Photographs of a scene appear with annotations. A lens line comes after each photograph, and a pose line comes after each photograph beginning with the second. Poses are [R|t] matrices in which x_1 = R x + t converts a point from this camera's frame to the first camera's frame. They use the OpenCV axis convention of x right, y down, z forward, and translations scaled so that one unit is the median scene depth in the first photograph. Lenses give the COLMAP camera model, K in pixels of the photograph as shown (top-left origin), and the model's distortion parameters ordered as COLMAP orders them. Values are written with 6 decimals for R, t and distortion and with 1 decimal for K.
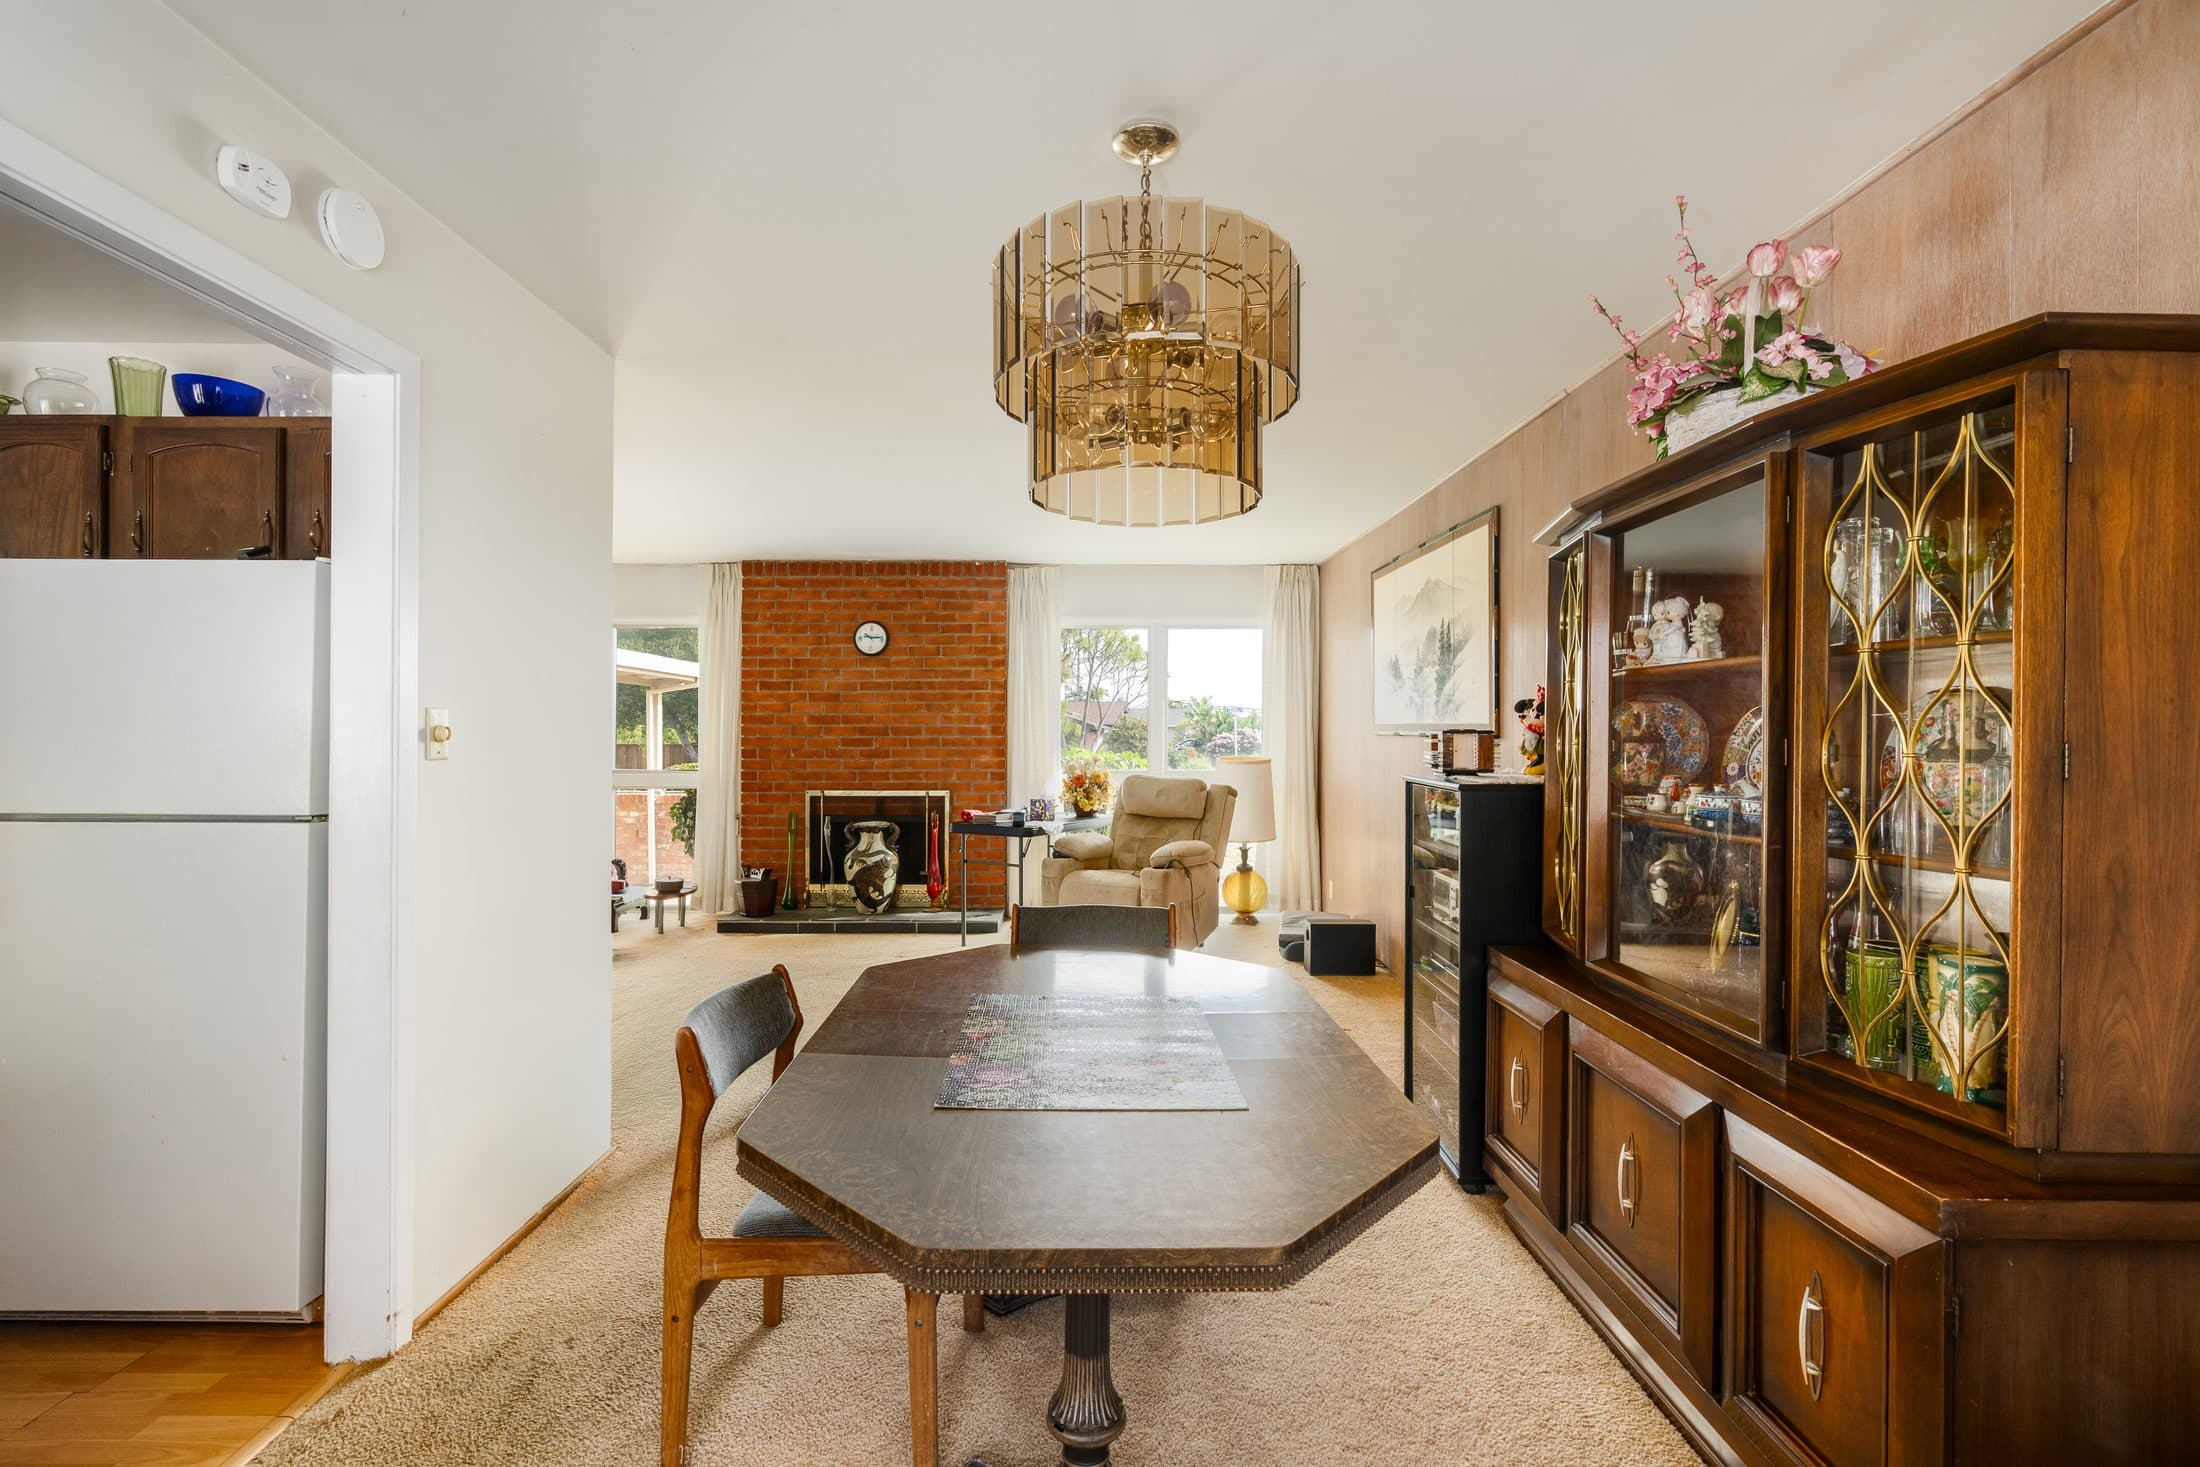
lens RADIAL K [[999.7, 0, 1098.5], [0, 999.7, 723.2], [0, 0, 1]] dist [-0.010726, 0.002902]
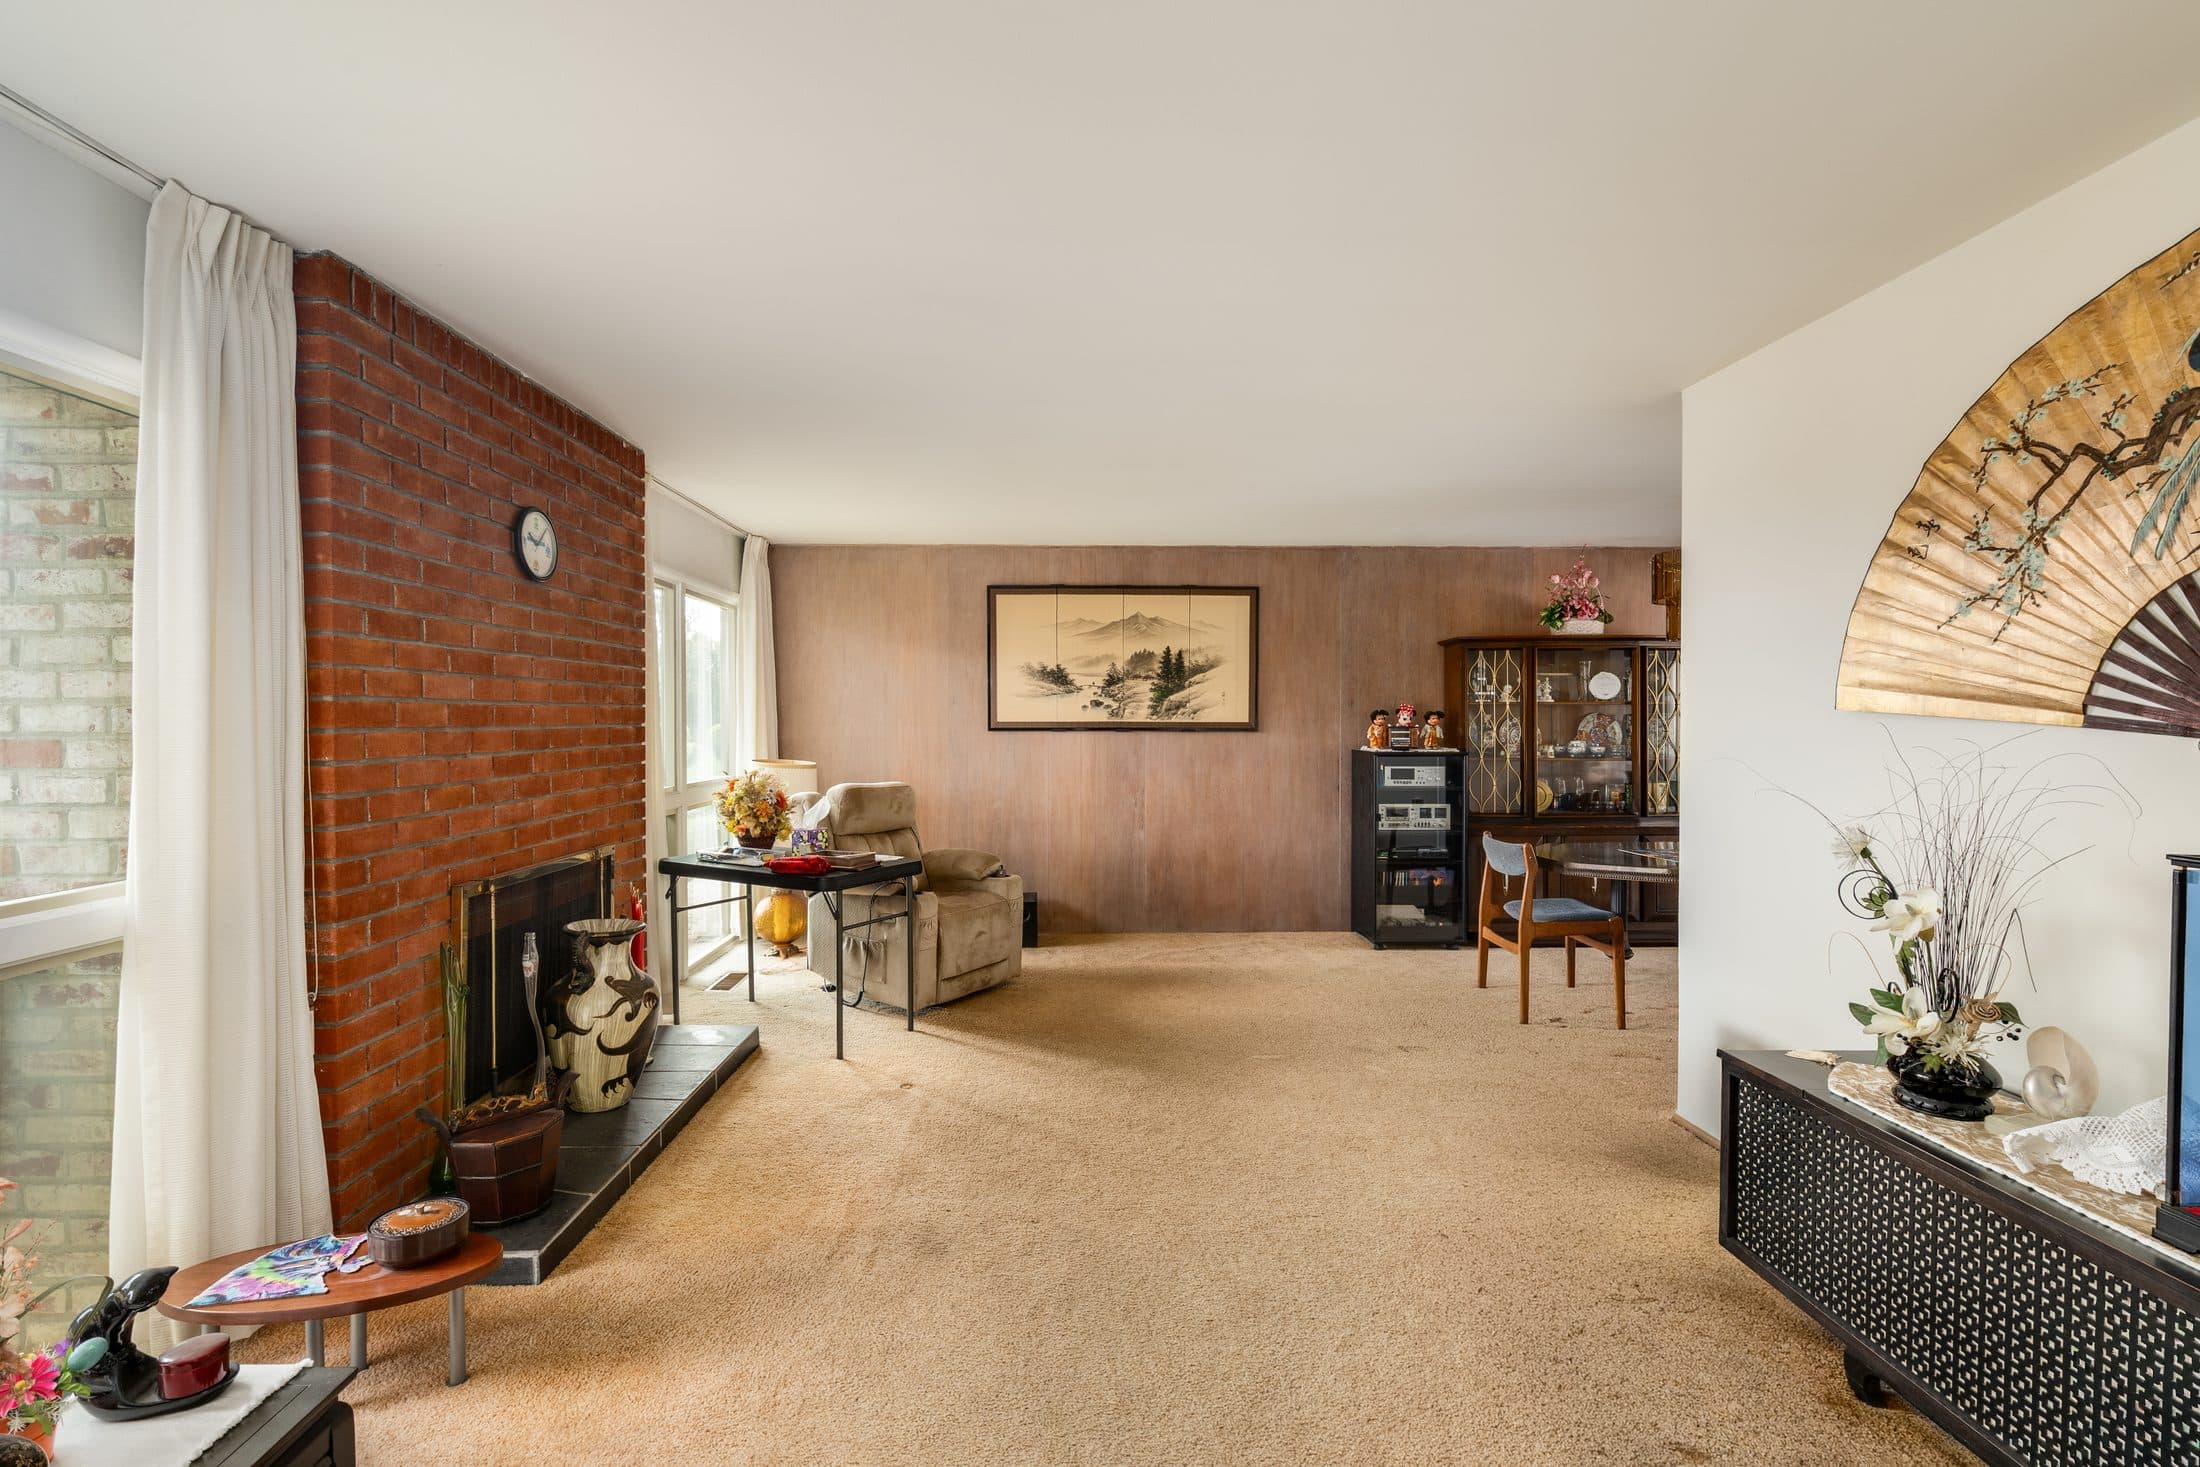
lens RADIAL K [[999.7, 0, 1071.8], [0, 999.7, 726.6], [0, 0, 1]] dist [-0.010726, 0.002902]
pose [[0.002461, -0.009317, 0.999954, -0.701306], [-0.002868, 0.999952, 0.009324, -0.003669], [-0.999993, -0.002890, 0.002434, 0.744215]]
